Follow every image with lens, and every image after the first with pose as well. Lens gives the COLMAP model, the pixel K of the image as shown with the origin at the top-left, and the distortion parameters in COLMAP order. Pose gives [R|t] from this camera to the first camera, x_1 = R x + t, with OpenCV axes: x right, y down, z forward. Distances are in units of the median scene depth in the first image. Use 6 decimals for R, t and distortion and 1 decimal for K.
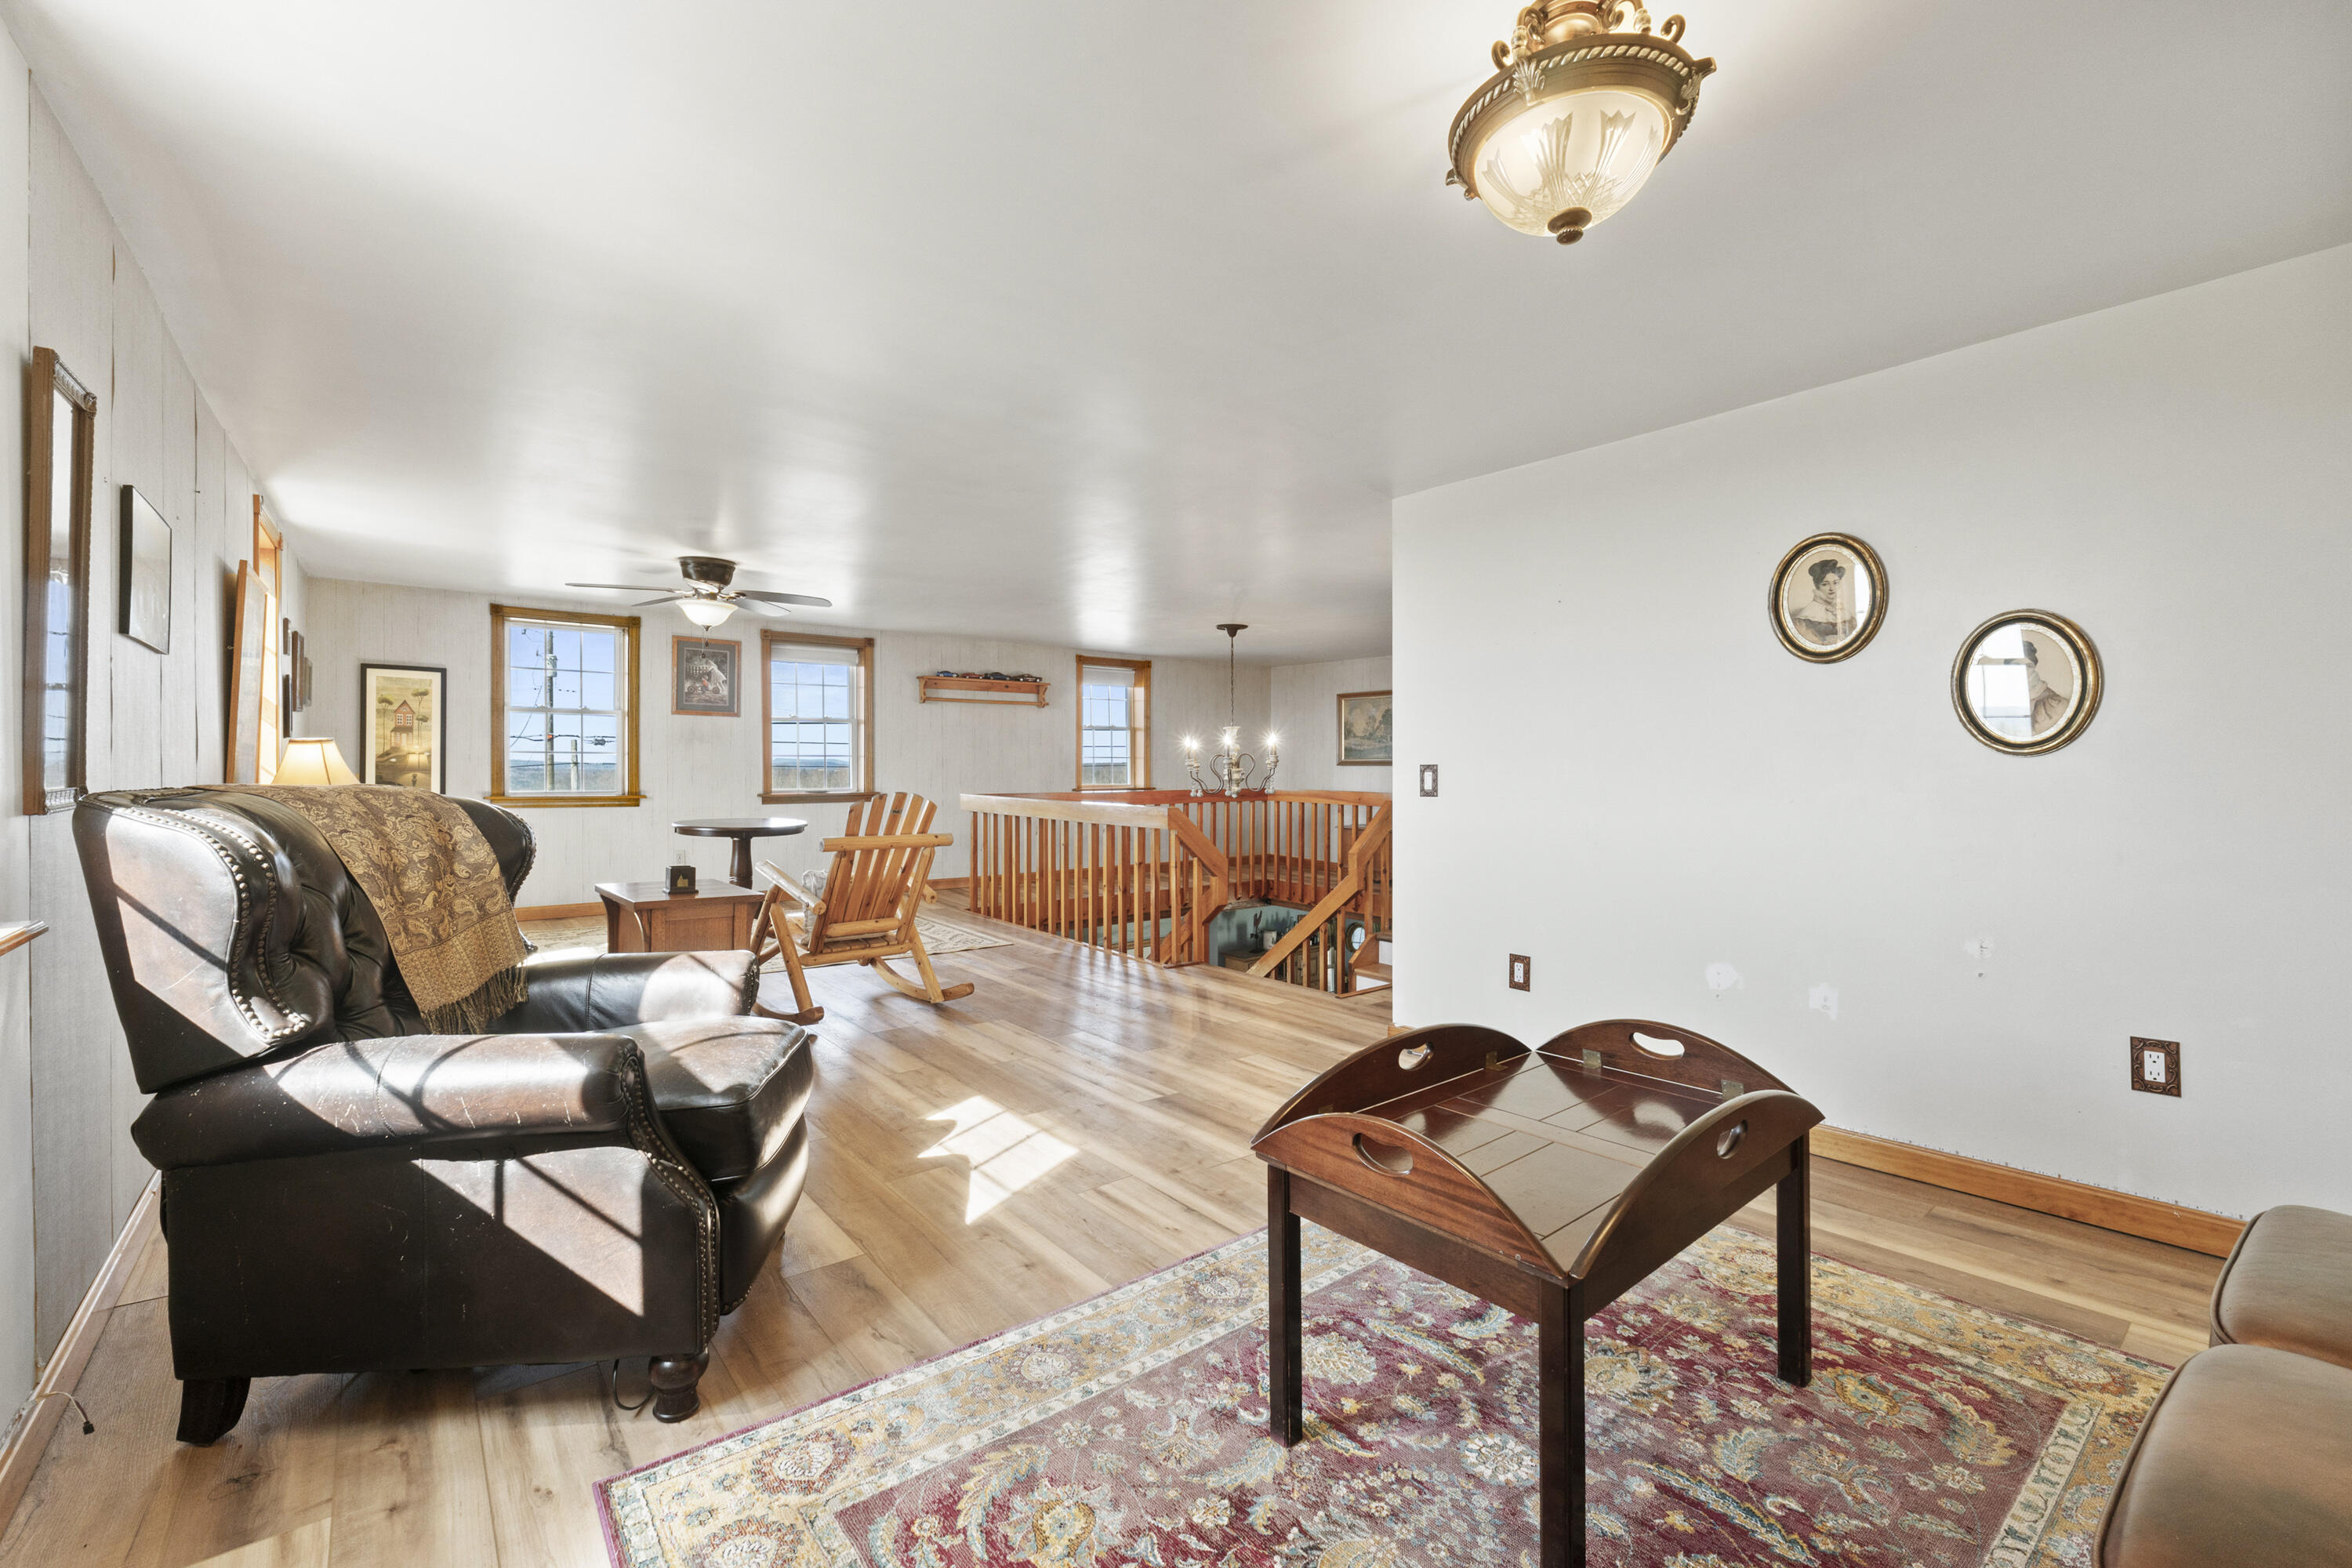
lens RADIAL K [[991.1, 0, 1191.2], [0, 991.1, 766.6], [0, 0, 1]] dist [0.000480, 0.000005]
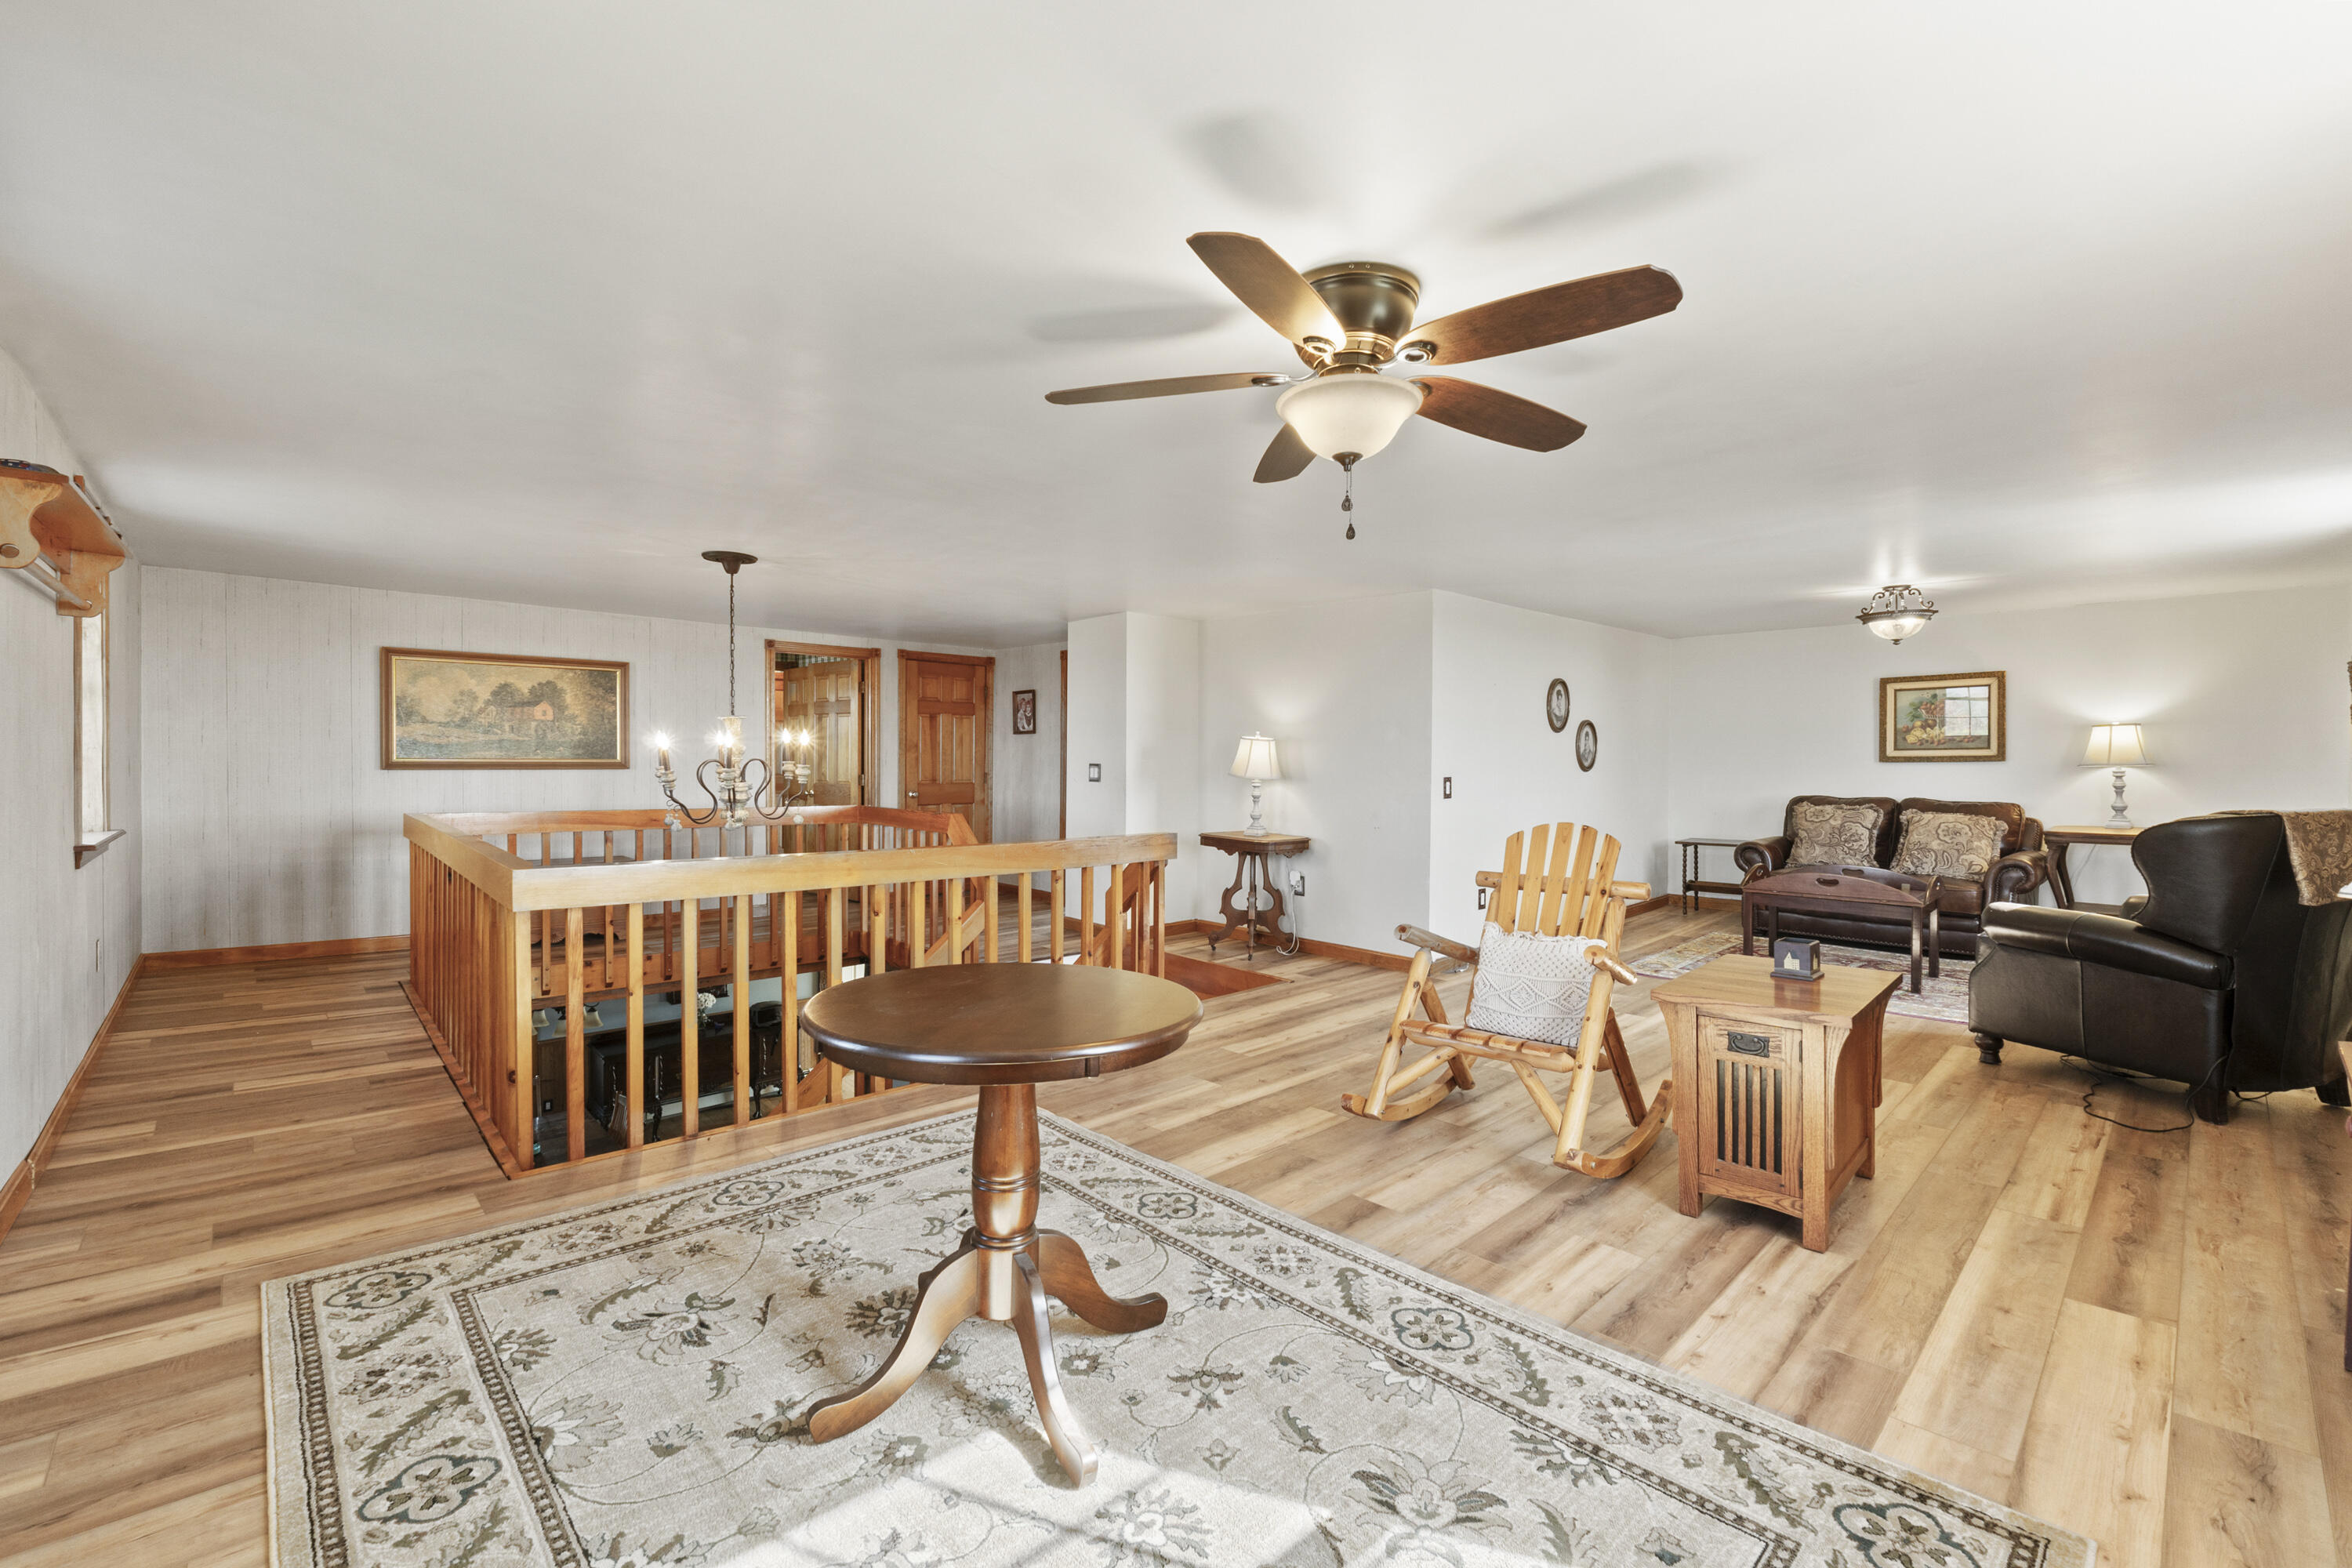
lens RADIAL K [[991.1, 0, 1191.2], [0, 991.1, 766.6], [0, 0, 1]] dist [0.000480, 0.000005]
pose [[-0.076804, -0.009865, 0.996997, -0.522095], [-0.005978, 0.999938, 0.009433, -0.012681], [-0.997028, -0.005235, -0.076858, 0.638580]]
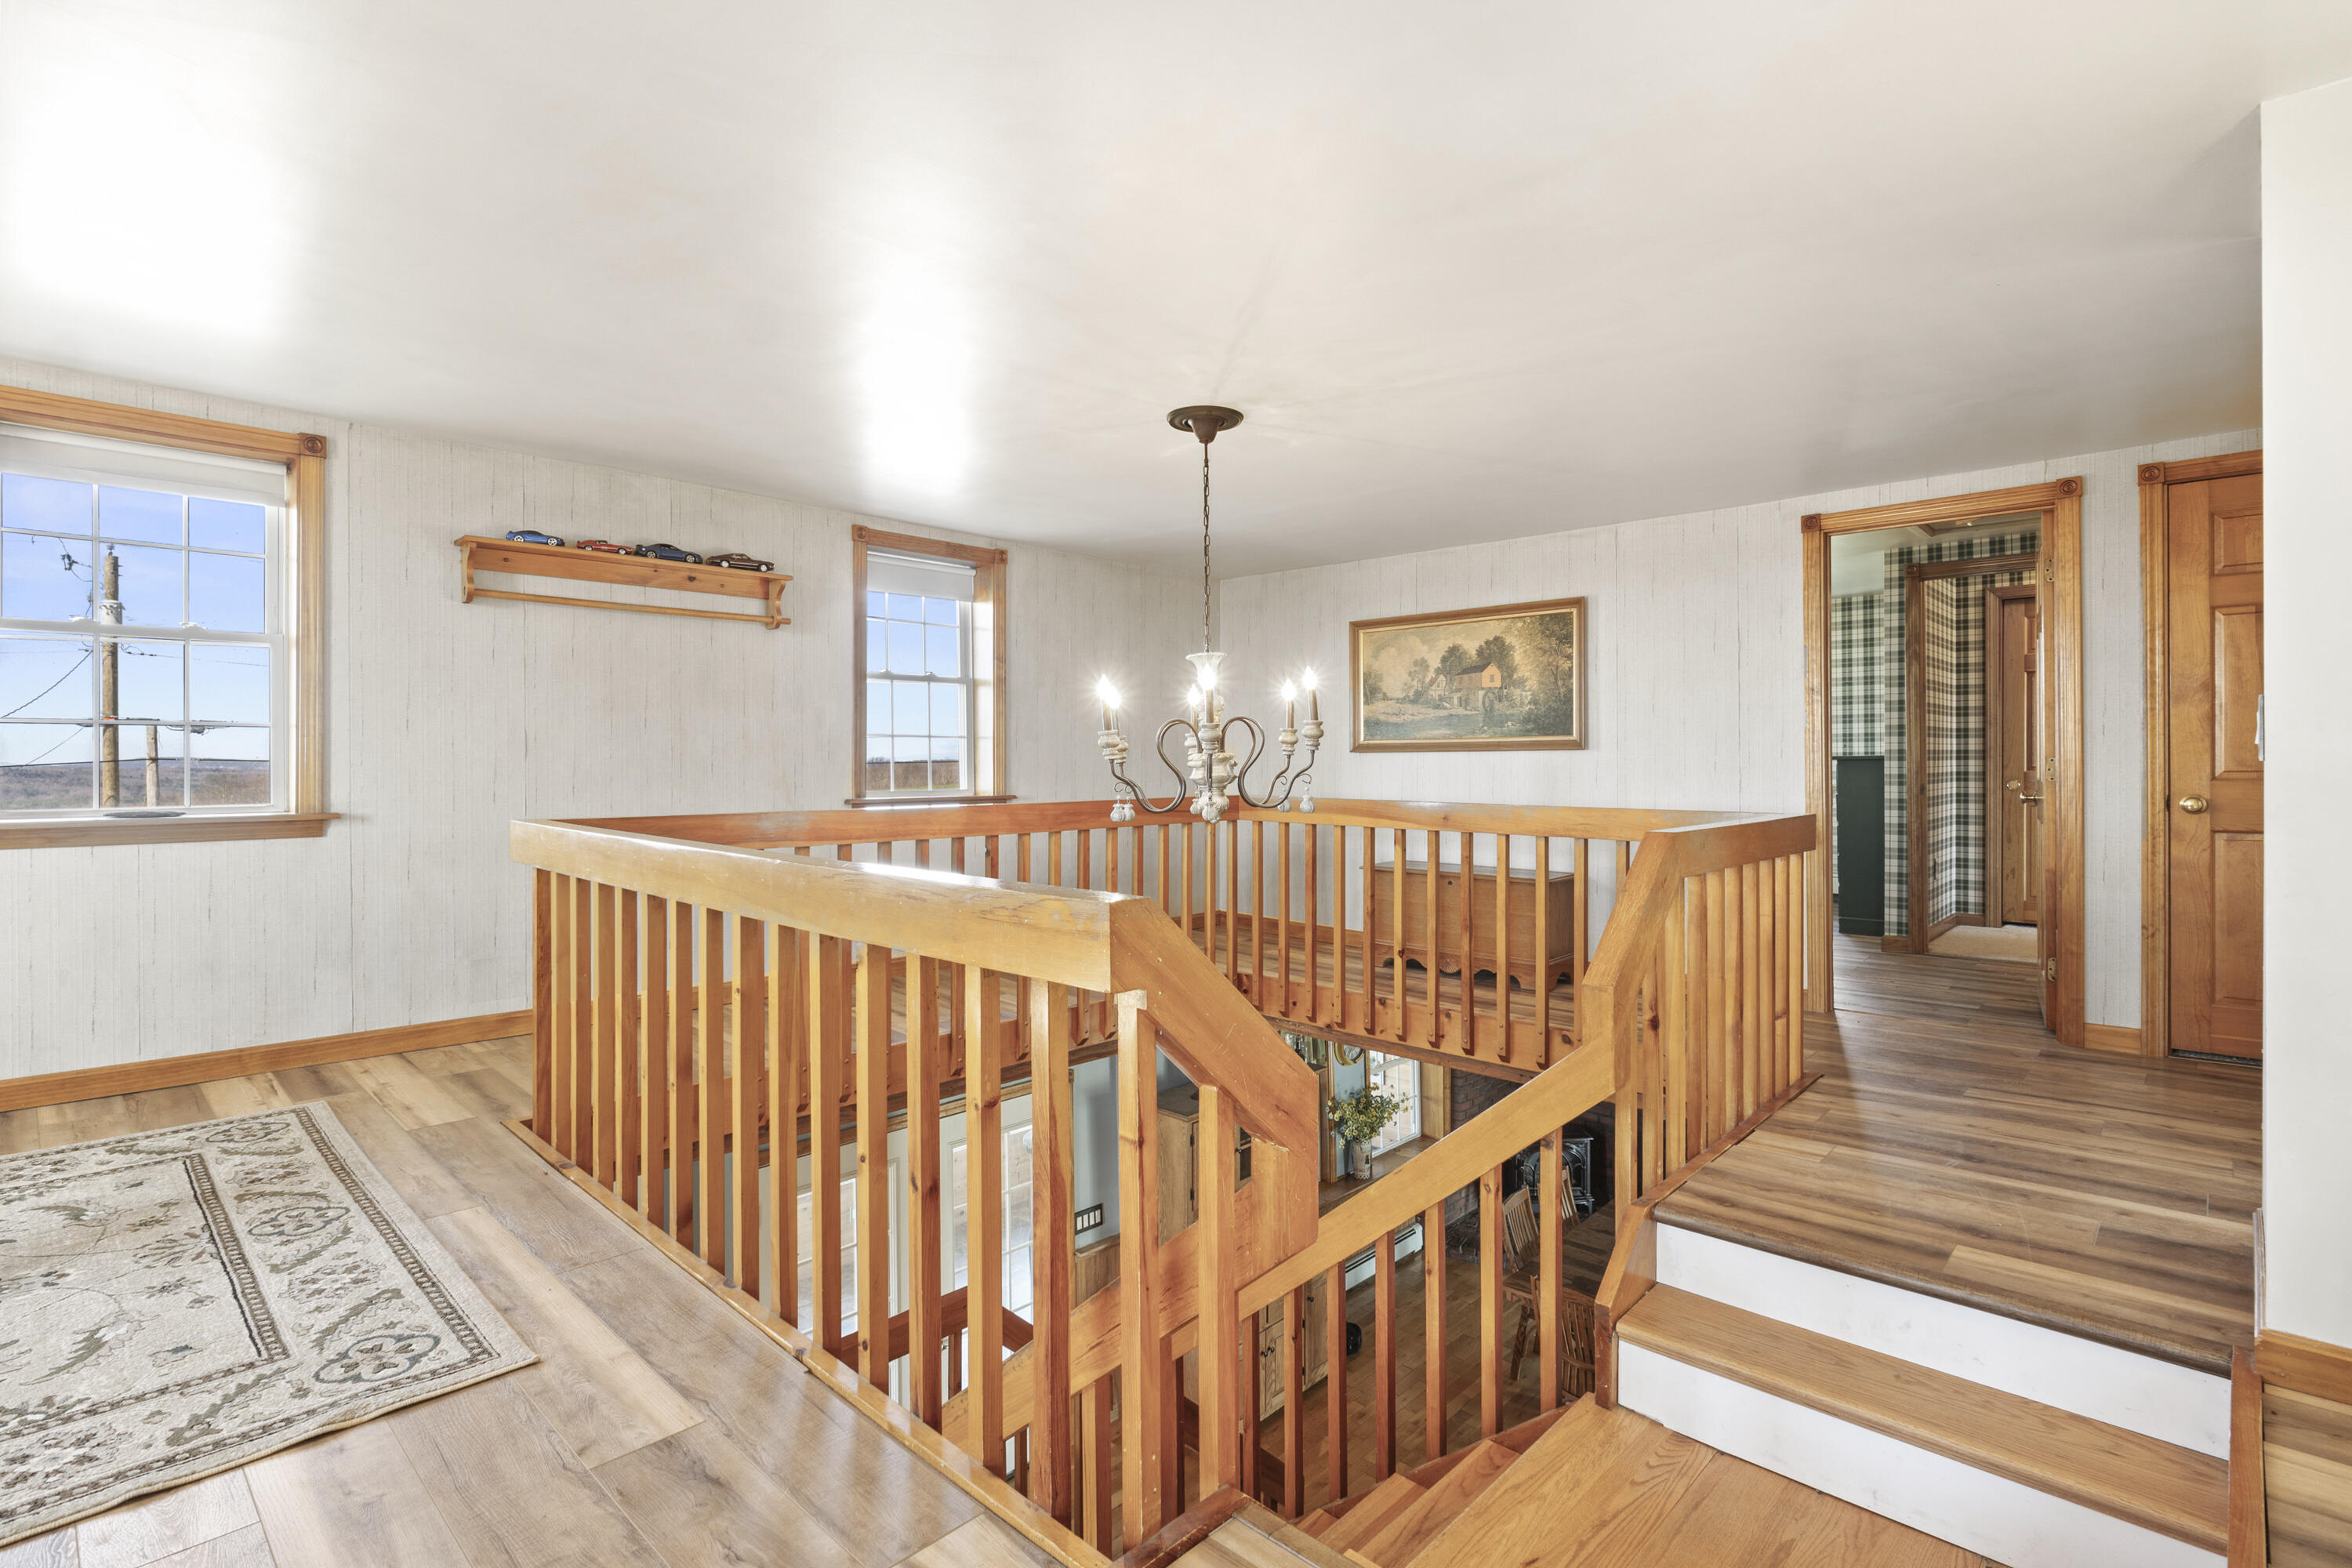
lens RADIAL K [[1116.2, 0, 1165.7], [0, 1116.2, 772.5], [0, 0, 1]] dist [-0.004623, -0.000280]
pose [[0.993840, -0.004051, 0.110751, -0.024667], [0.003449, 0.999978, 0.005630, 0.006787], [-0.110771, -0.005214, 0.993832, 0.446091]]
